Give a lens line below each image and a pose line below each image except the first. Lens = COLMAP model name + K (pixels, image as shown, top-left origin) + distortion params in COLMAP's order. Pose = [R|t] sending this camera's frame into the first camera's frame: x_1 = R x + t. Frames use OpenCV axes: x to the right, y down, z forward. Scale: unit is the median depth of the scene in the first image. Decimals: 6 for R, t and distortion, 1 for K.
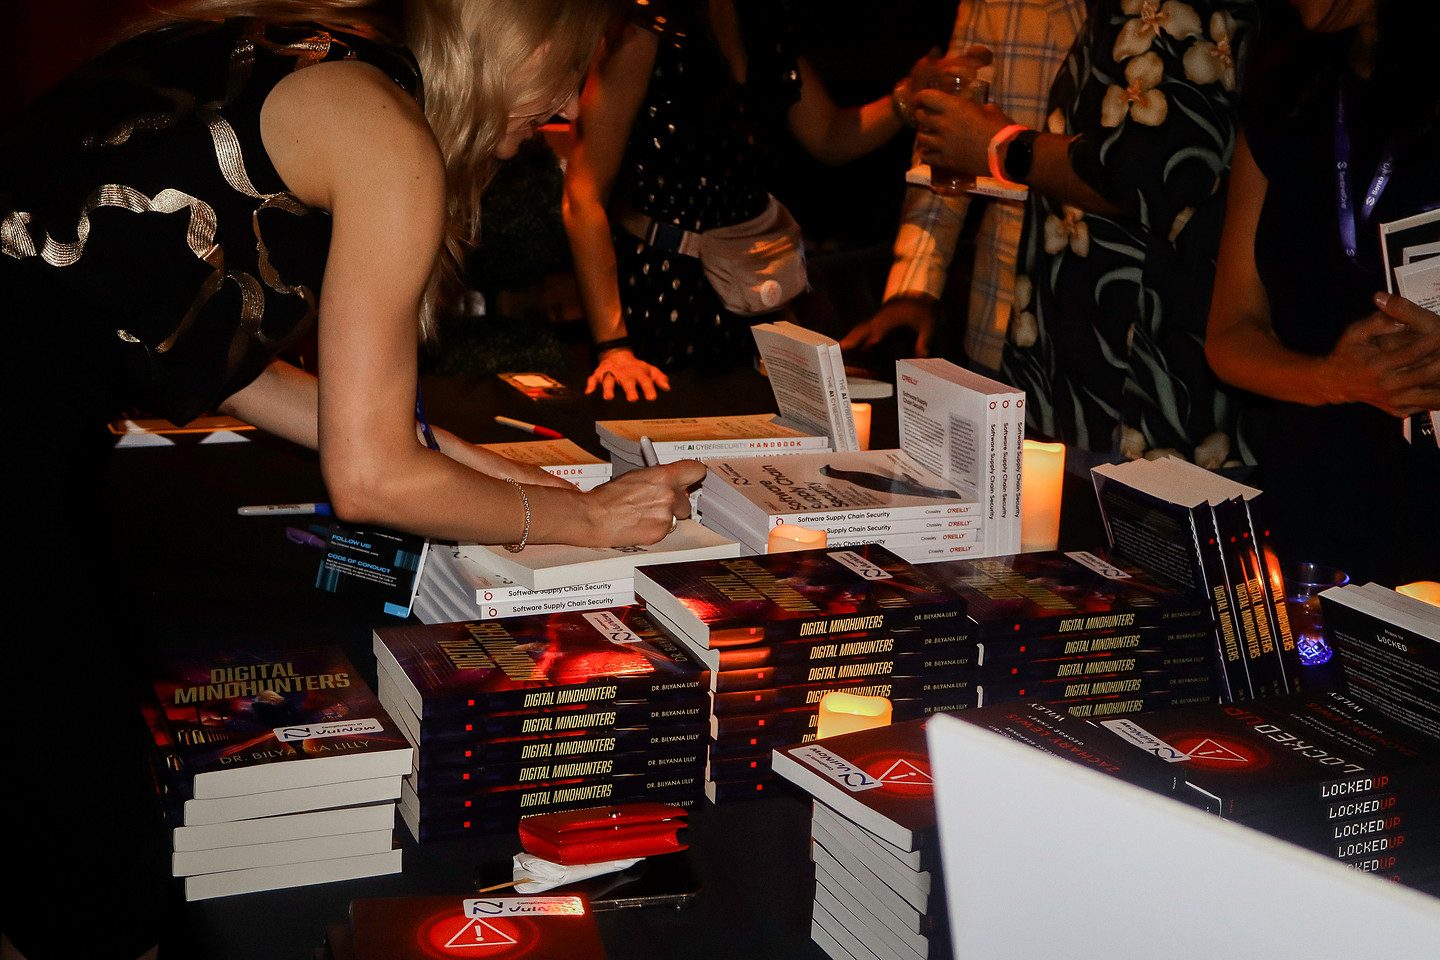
lens RADIAL K [[1174.1, 0, 724.3], [0, 1174.1, 474.0], [0, 0, 1]] dist [-0.001590, 0.003772]
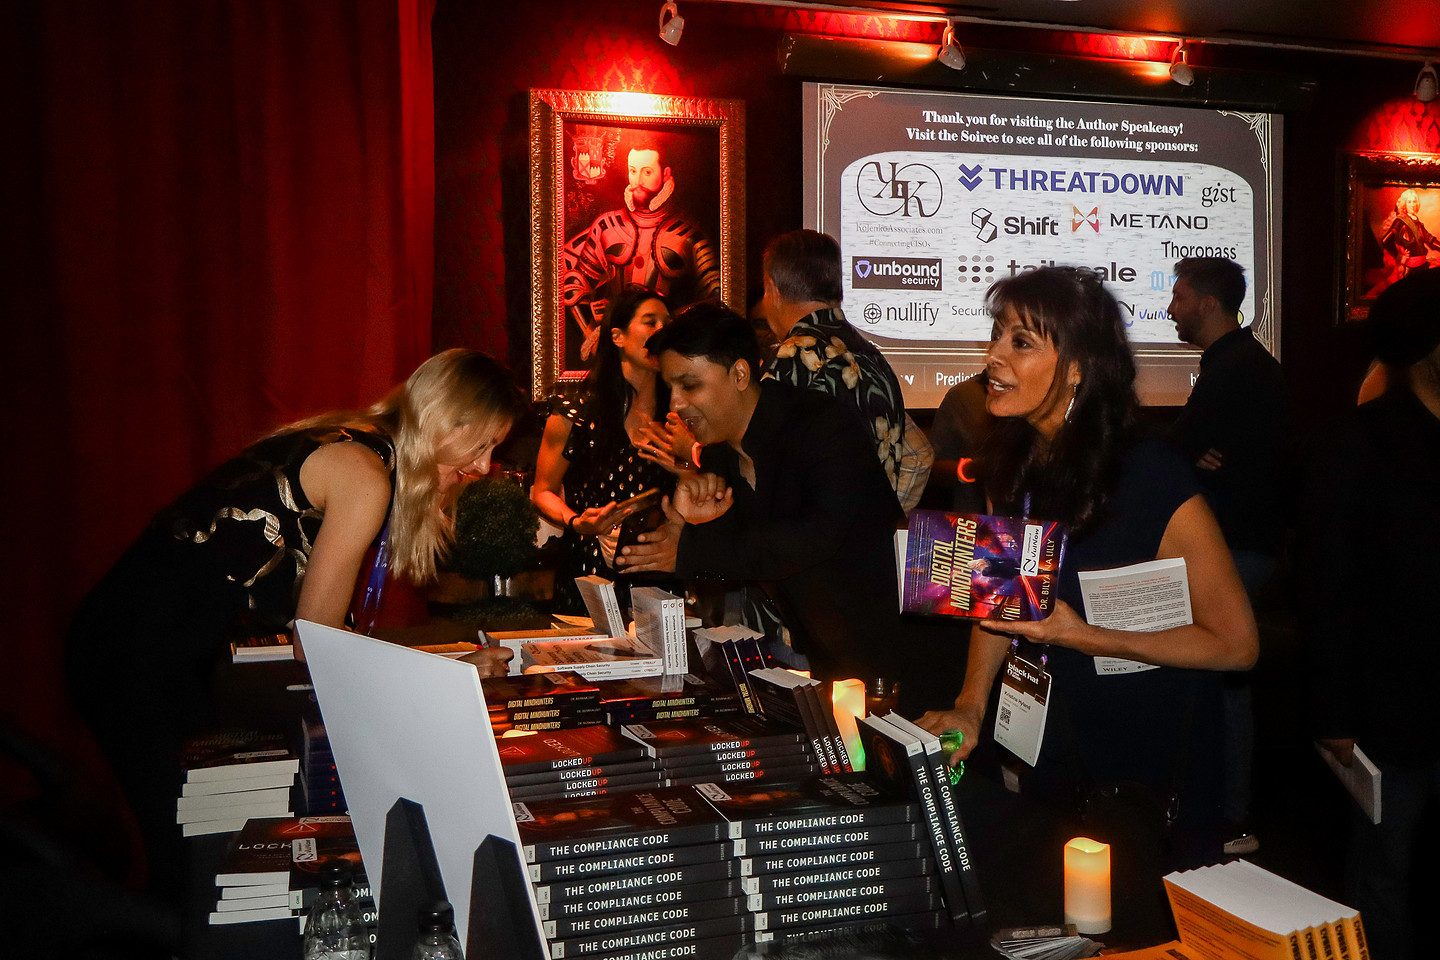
lens RADIAL K [[1174.1, 0, 724.3], [0, 1174.1, 474.0], [0, 0, 1]] dist [-0.001590, 0.003772]
pose [[0.983548, -0.053334, -0.172593, 0.697513], [0.000317, 0.955931, -0.293590, 0.304510], [0.180645, 0.288705, 0.940221, -0.812426]]
